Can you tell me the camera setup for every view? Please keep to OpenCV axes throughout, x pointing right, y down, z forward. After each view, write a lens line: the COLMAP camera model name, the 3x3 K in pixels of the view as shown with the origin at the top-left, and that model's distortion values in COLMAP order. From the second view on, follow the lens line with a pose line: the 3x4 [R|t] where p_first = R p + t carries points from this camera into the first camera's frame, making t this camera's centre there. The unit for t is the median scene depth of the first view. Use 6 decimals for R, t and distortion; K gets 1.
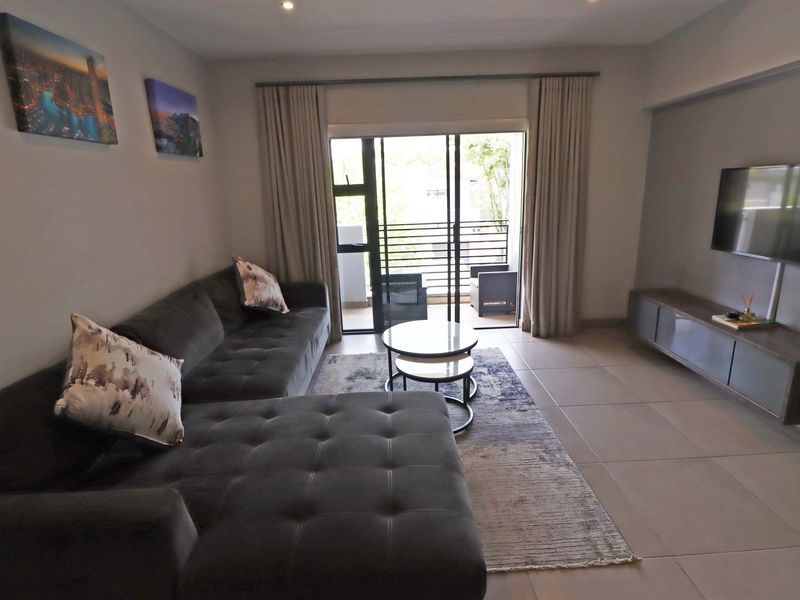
lens RADIAL K [[416.2, 0, 401.8], [0, 416.2, 295.3], [0, 0, 1]] dist [0.000097, -0.017579]
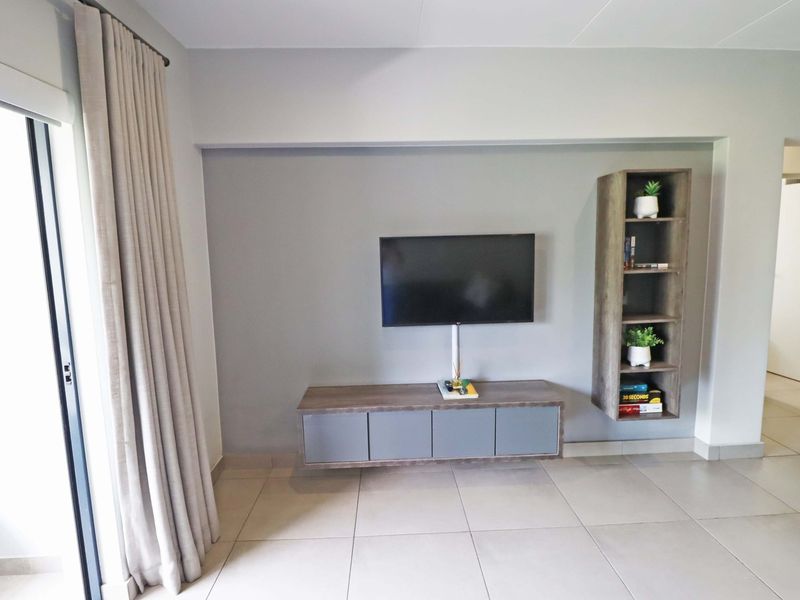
lens RADIAL K [[416.2, 0, 401.8], [0, 416.2, 295.3], [0, 0, 1]] dist [0.000097, -0.017579]
pose [[-0.014110, -0.087724, 0.996045, -0.099907], [0.267332, 0.959551, 0.088297, -0.203358], [-0.963501, 0.267520, 0.009912, 0.786752]]
